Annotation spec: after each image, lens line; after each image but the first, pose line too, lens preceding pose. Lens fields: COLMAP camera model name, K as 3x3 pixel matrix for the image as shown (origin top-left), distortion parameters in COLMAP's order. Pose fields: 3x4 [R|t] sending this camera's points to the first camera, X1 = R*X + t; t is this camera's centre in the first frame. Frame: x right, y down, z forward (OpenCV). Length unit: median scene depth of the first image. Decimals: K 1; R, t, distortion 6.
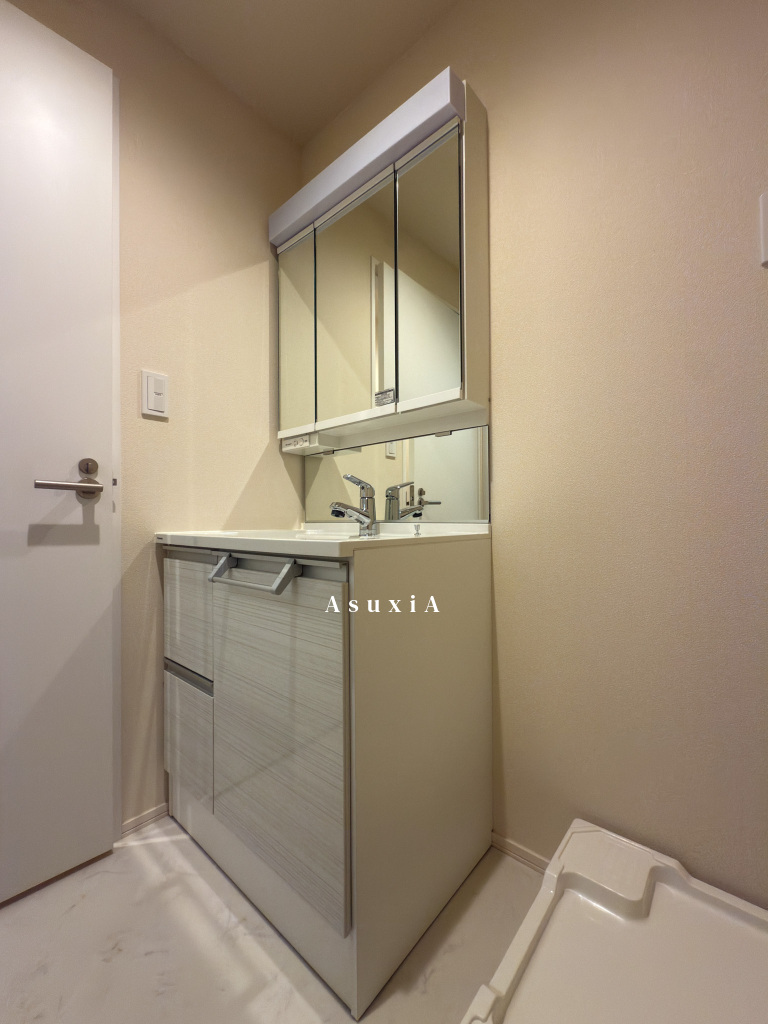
lens RADIAL K [[413.4, 0, 387.0], [0, 413.4, 515.4], [0, 0, 1]] dist [-0.000592, 0.001536]
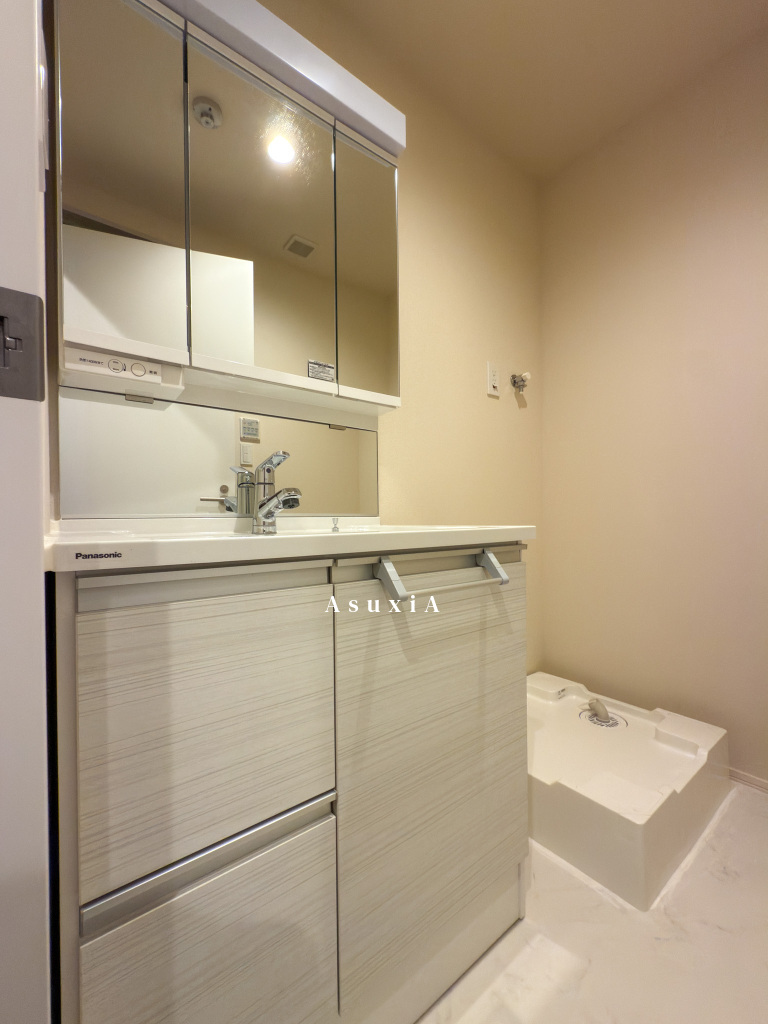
lens RADIAL K [[413.4, 0, 386.7], [0, 413.4, 516.5], [0, 0, 1]] dist [-0.000592, 0.001536]
pose [[0.217957, 0.004847, 0.975946, -1.198303], [-0.000092, 0.999988, -0.004946, 0.034149], [-0.975958, 0.000988, 0.217955, 0.991482]]
